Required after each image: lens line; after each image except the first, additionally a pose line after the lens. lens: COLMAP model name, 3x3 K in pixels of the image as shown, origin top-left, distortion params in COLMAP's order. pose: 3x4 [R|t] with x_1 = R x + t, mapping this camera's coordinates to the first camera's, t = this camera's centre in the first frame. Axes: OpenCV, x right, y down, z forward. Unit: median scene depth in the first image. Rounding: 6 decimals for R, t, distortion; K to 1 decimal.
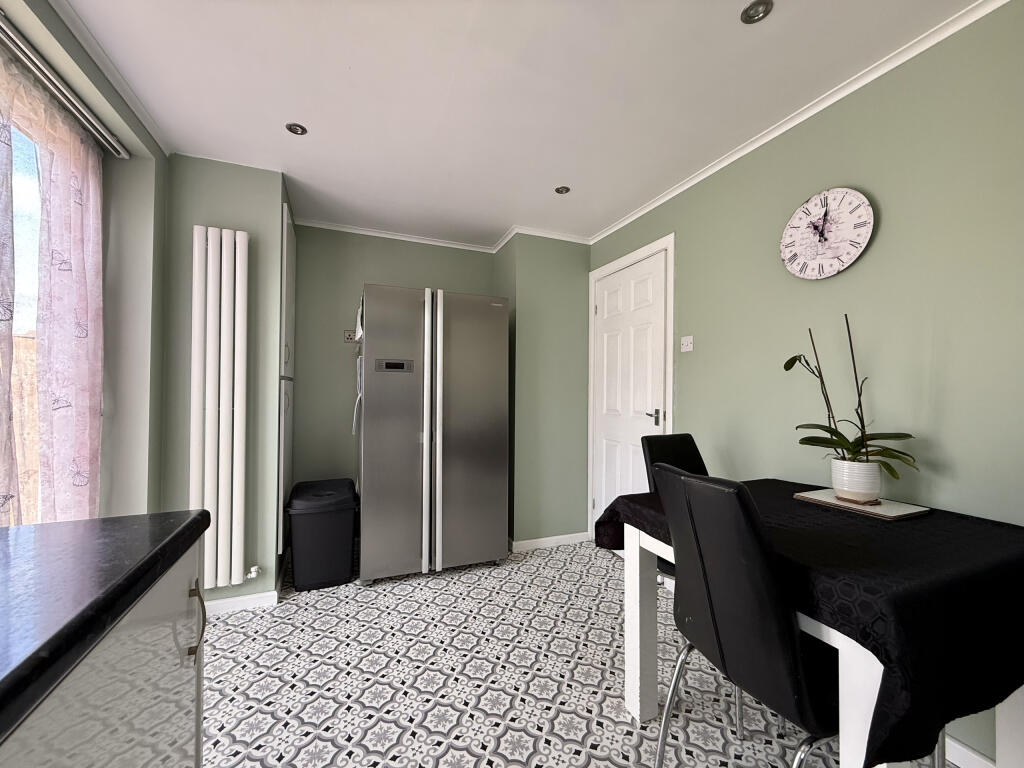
lens RADIAL K [[407.1, 0, 510.8], [0, 407.1, 386.1], [0, 0, 1]] dist [-0.000750, -0.000285]
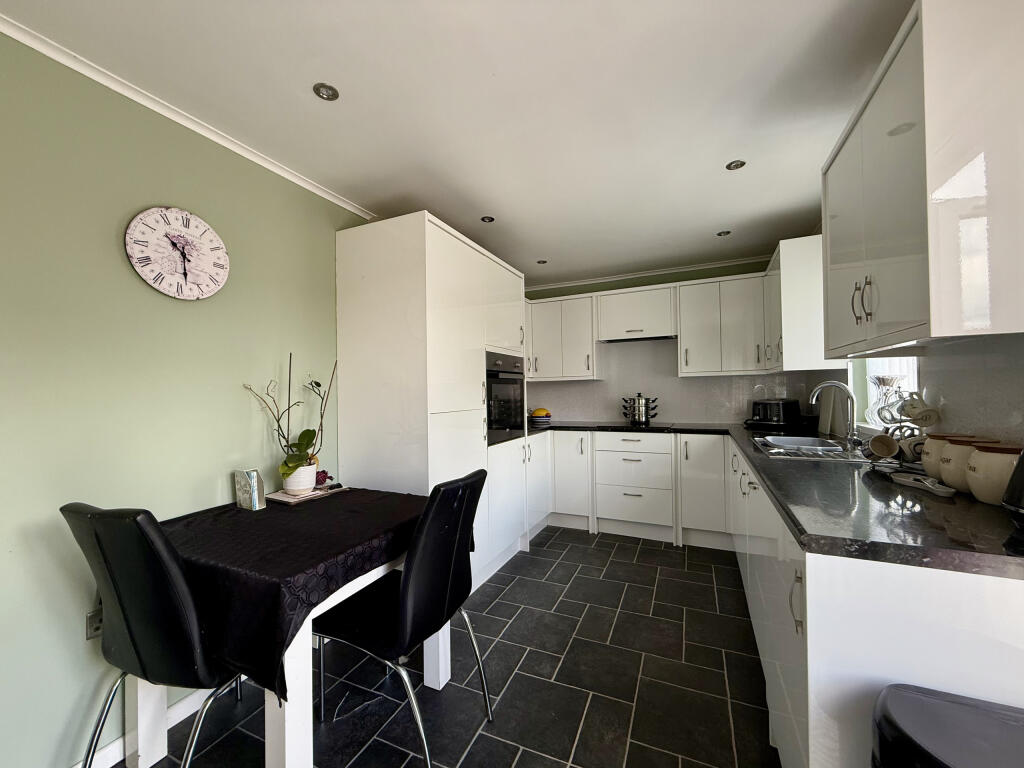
lens RADIAL K [[407.1, 0, 510.8], [0, 407.1, 386.1], [0, 0, 1]] dist [-0.000750, -0.000285]
pose [[-0.691304, 0.009488, 0.722502, -0.459354], [0.002120, 0.999936, -0.011102, -0.043774], [-0.722561, -0.006143, -0.691280, 1.071383]]
